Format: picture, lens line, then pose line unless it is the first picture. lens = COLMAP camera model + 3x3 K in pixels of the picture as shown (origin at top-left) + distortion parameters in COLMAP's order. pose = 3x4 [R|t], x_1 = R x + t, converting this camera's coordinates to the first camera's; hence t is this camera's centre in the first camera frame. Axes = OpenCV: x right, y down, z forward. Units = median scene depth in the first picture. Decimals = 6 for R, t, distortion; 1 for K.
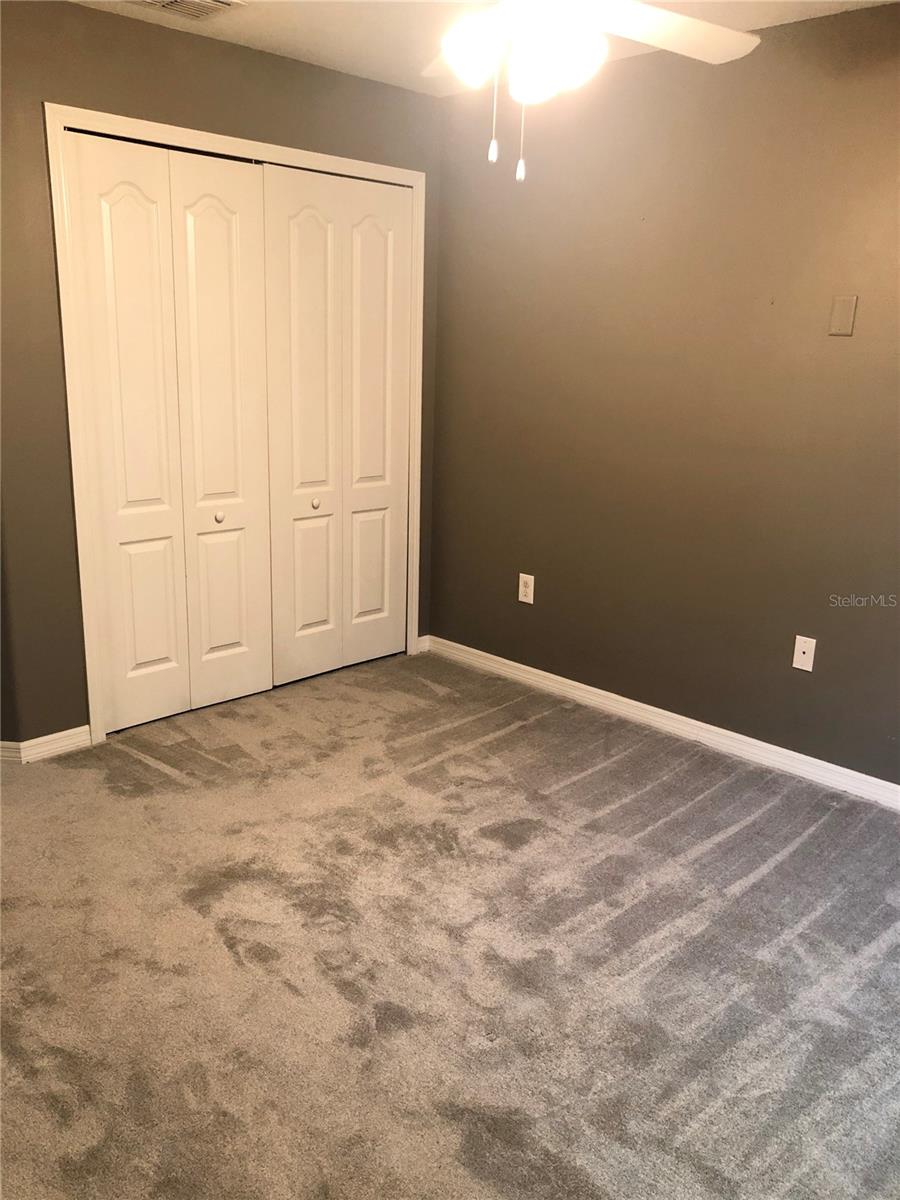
lens RADIAL K [[1046.0, 0, 481.2], [0, 1046.0, 600.5], [0, 0, 1]] dist [0.033099, 0.010911]
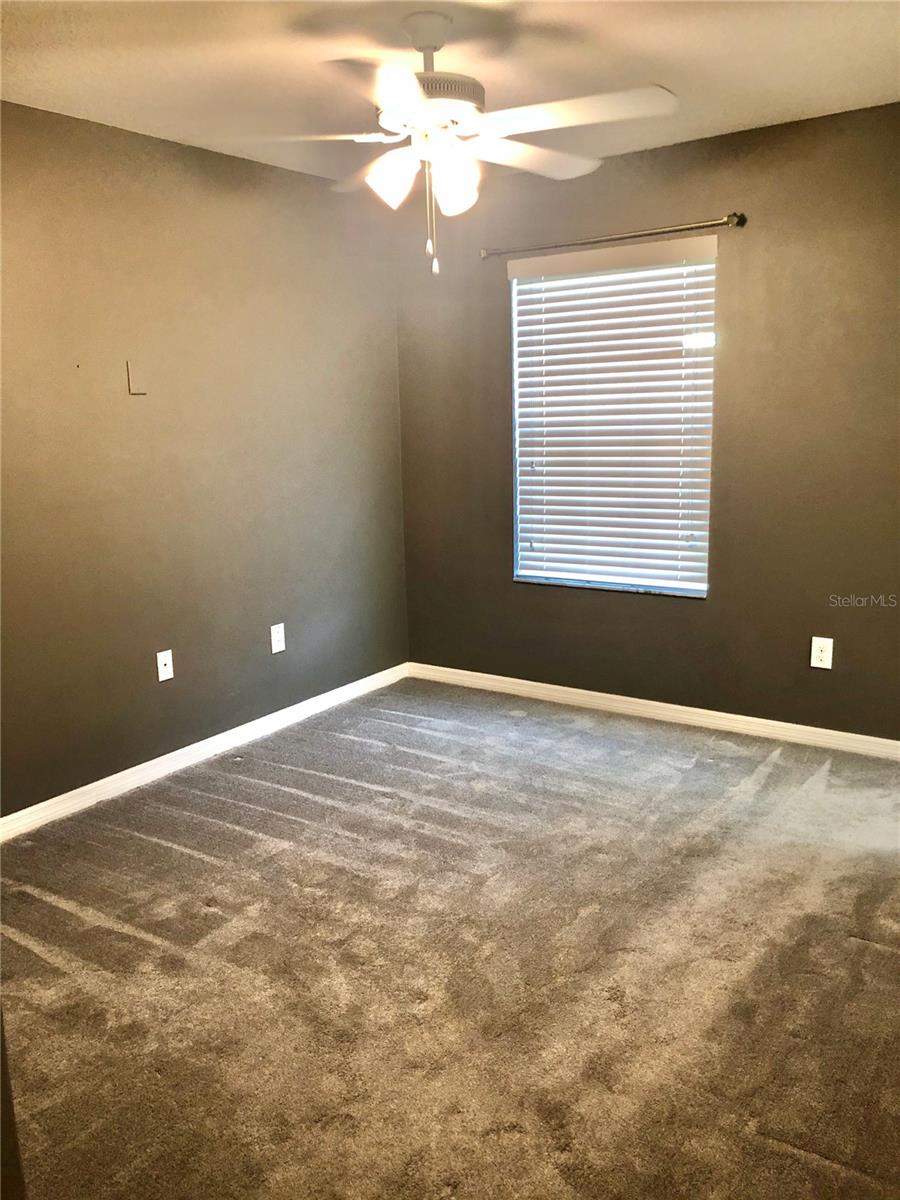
lens RADIAL K [[974.0, 0, 444.7], [0, 974.0, 577.8], [0, 0, 1]] dist [0.006500, -0.010299]
pose [[-0.191062, -0.183851, 0.964206, -0.799419], [0.267619, 0.935332, 0.231375, -0.214117], [-0.944391, 0.302247, -0.129505, 0.859032]]
